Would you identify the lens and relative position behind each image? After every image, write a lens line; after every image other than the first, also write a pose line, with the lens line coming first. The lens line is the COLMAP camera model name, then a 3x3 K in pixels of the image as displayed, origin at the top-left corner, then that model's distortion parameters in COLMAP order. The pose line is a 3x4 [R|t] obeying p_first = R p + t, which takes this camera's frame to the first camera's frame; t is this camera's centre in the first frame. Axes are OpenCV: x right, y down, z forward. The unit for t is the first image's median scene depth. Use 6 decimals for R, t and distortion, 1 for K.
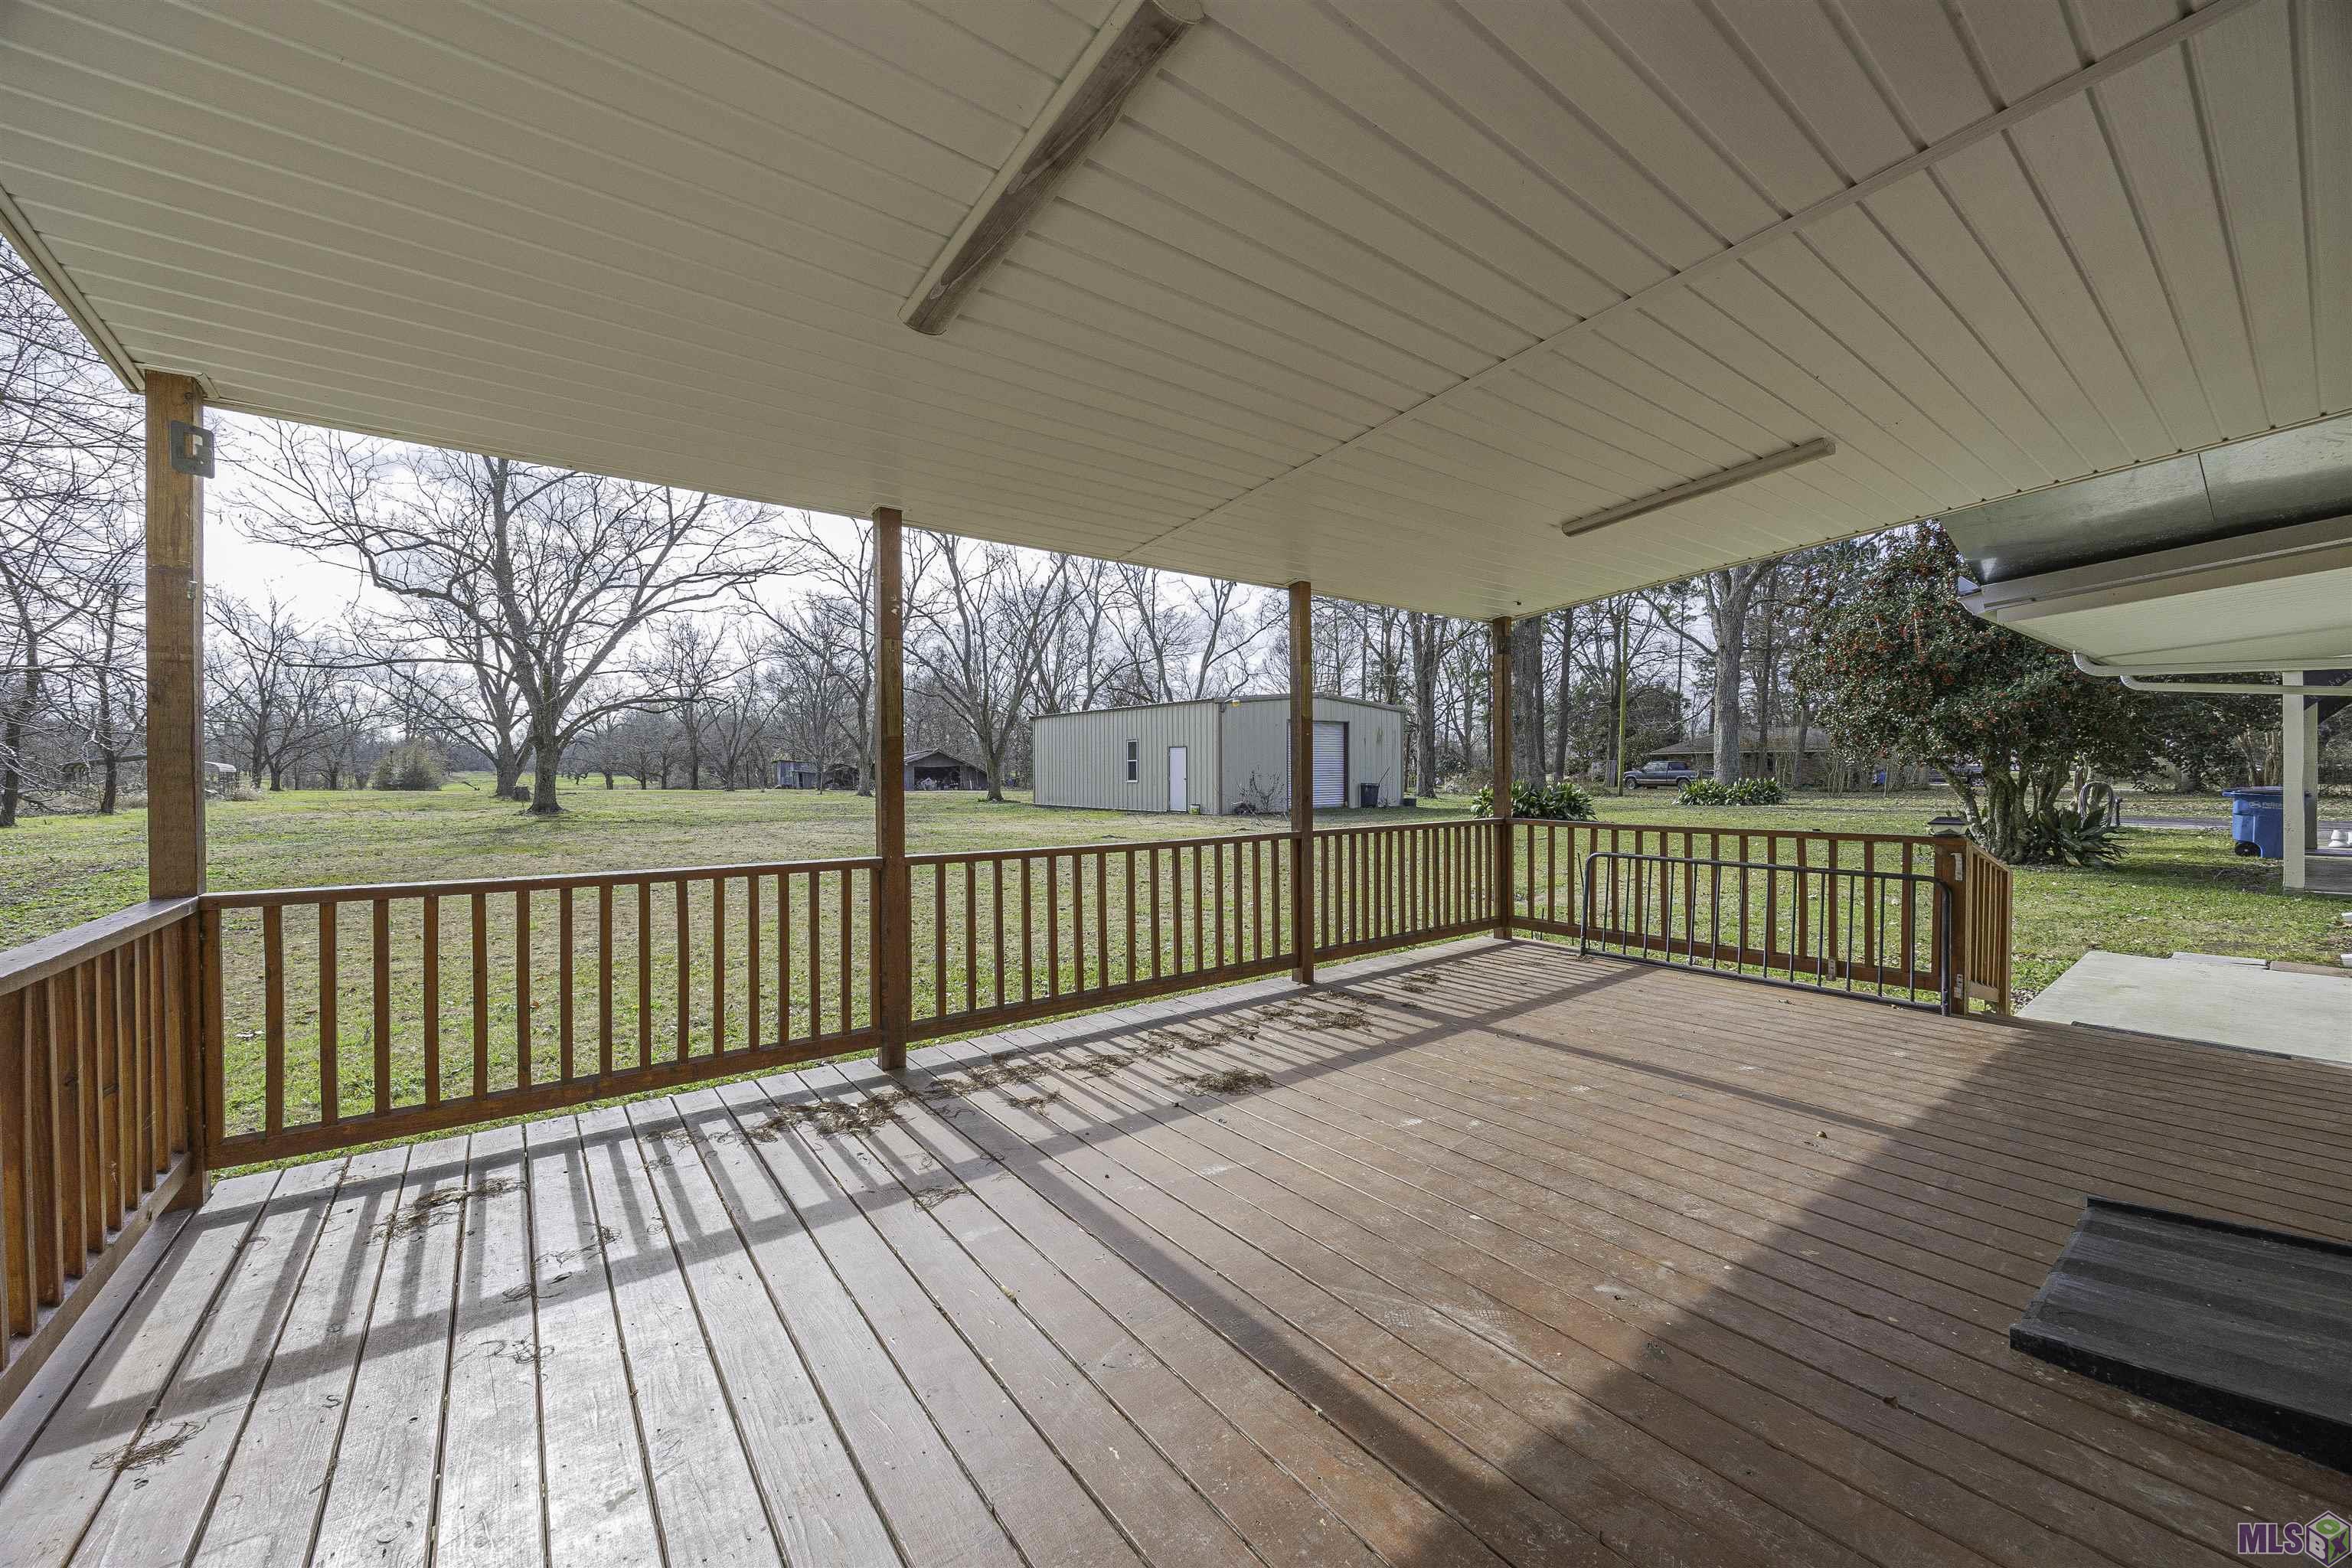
lens RADIAL K [[940.8, 0, 1187.9], [0, 940.8, 768.4], [0, 0, 1]] dist [0.001079, 0.000284]
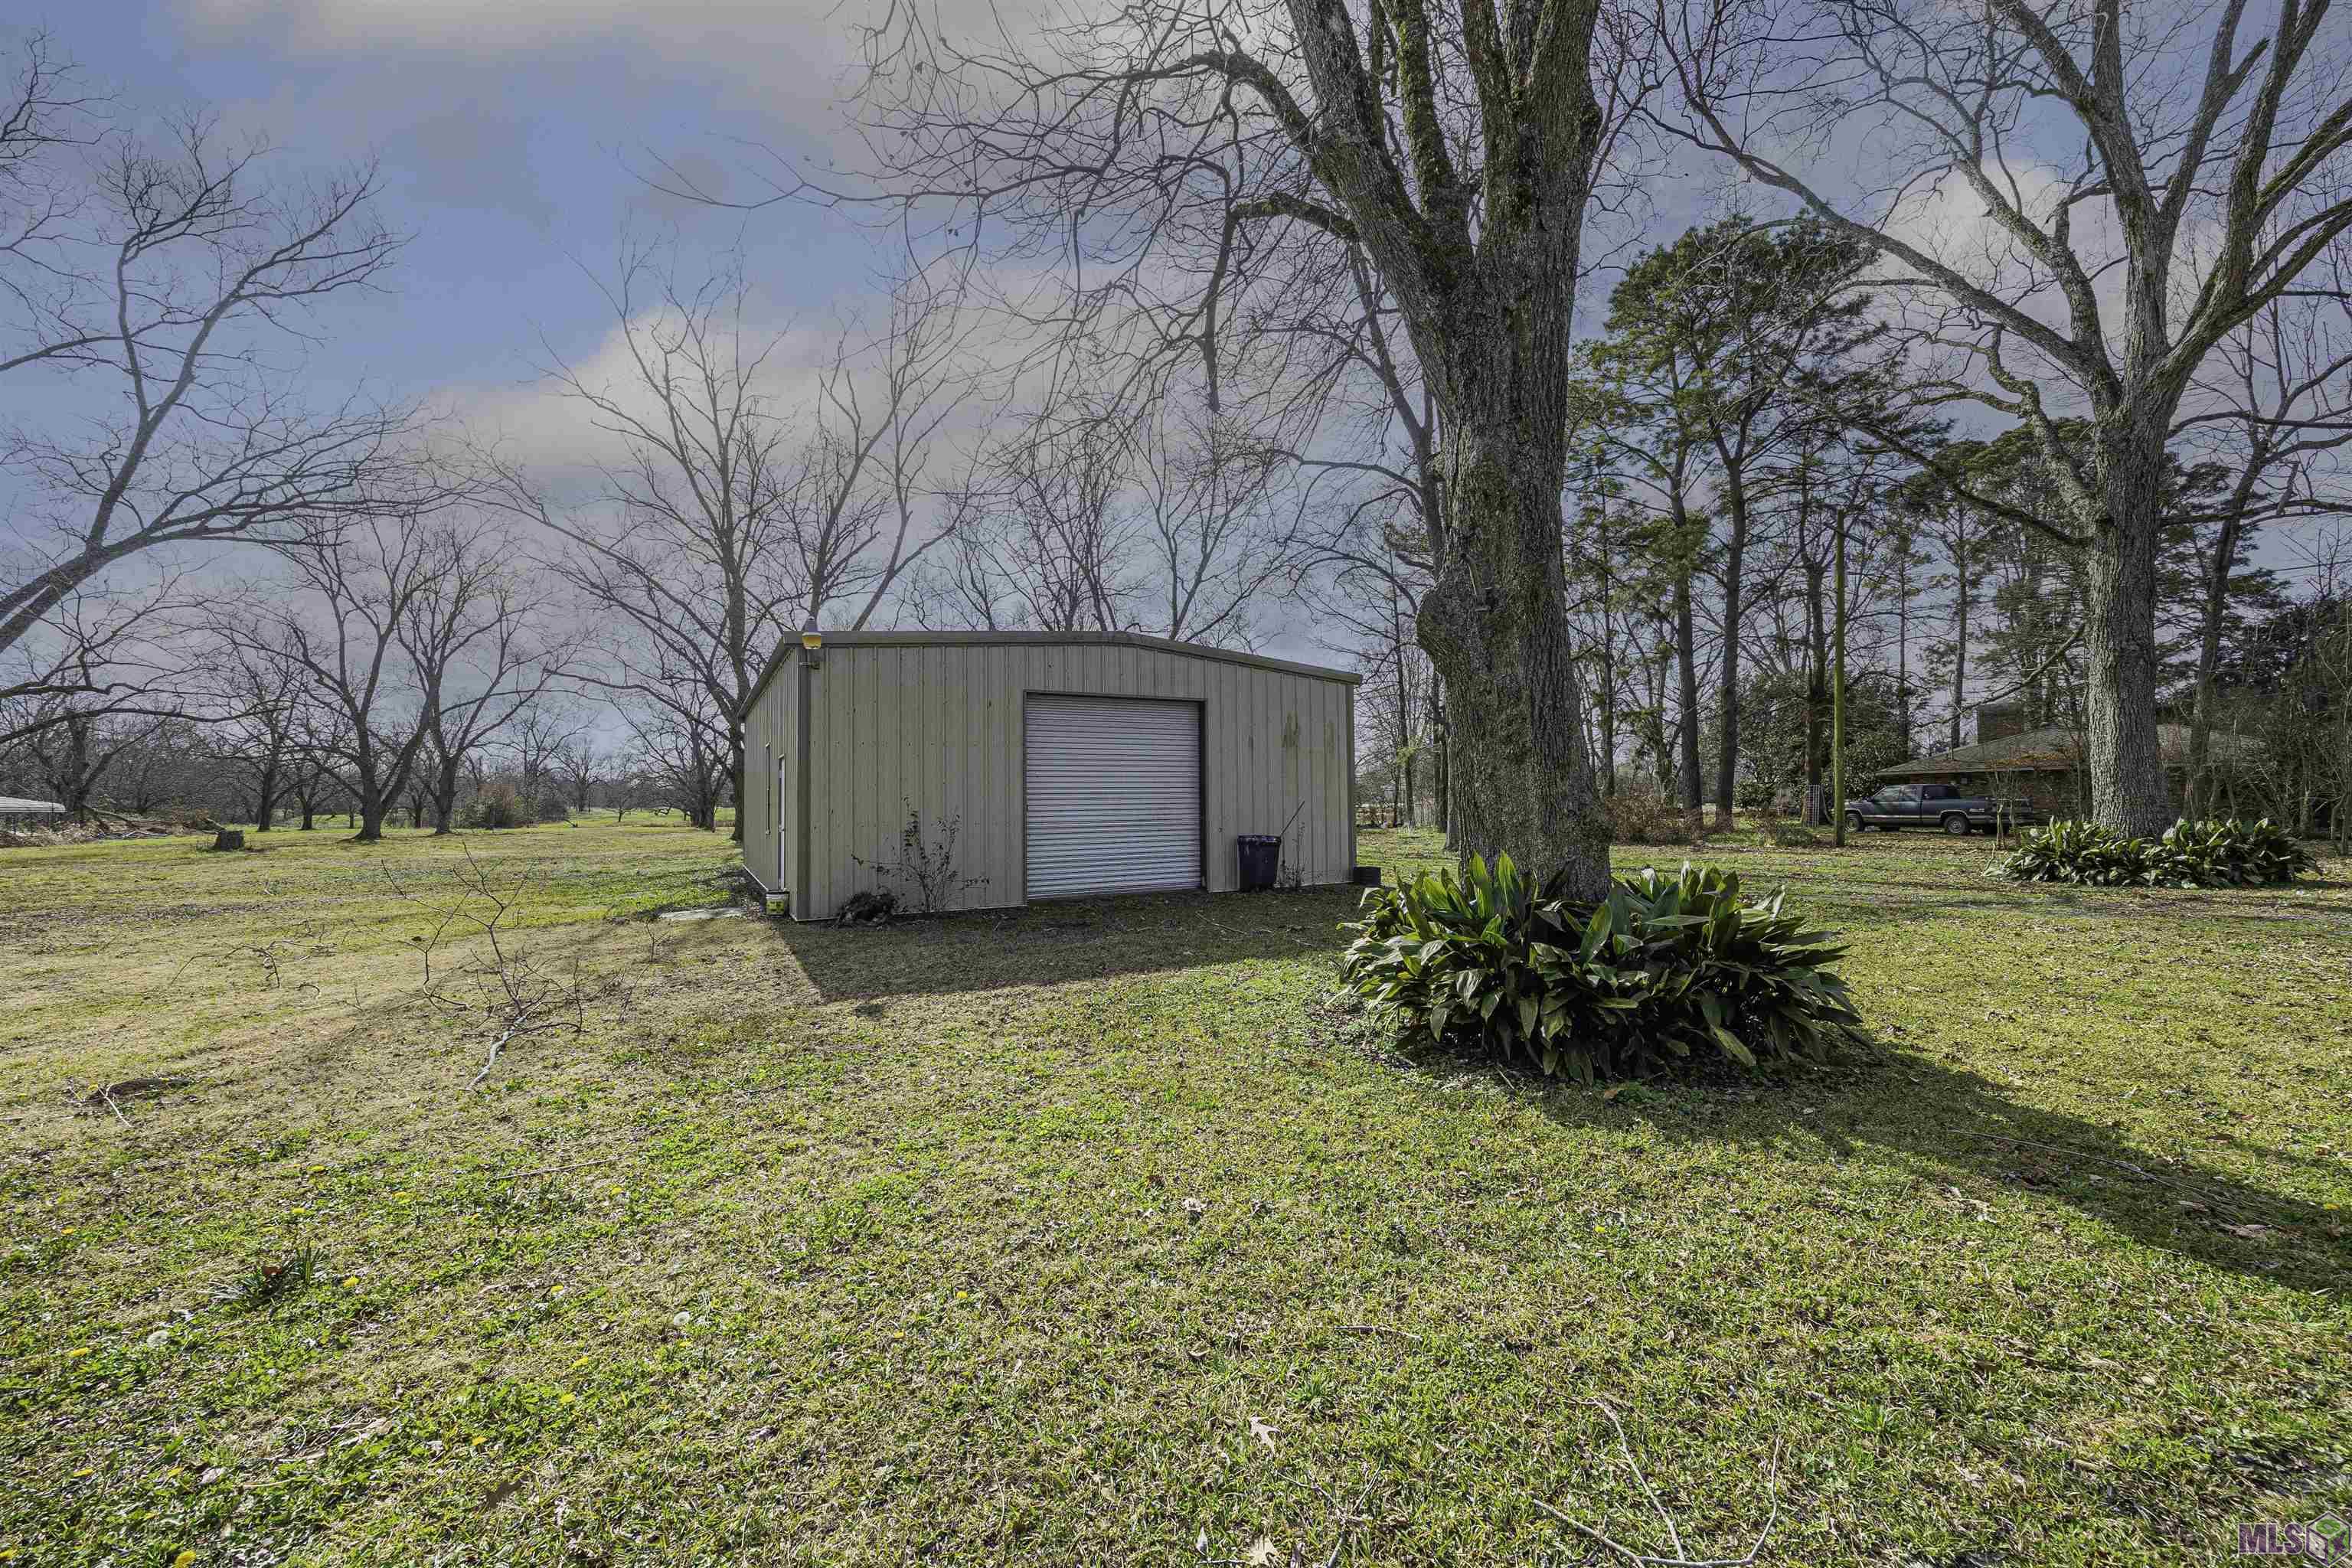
lens RADIAL K [[940.8, 0, 1187.9], [0, 940.8, 768.4], [0, 0, 1]] dist [0.001079, 0.000284]
pose [[0.989022, -0.012165, -0.147269, 0.210158], [0.007166, 0.999382, -0.034425, -0.001181], [0.147597, 0.032992, 0.988497, 0.512522]]
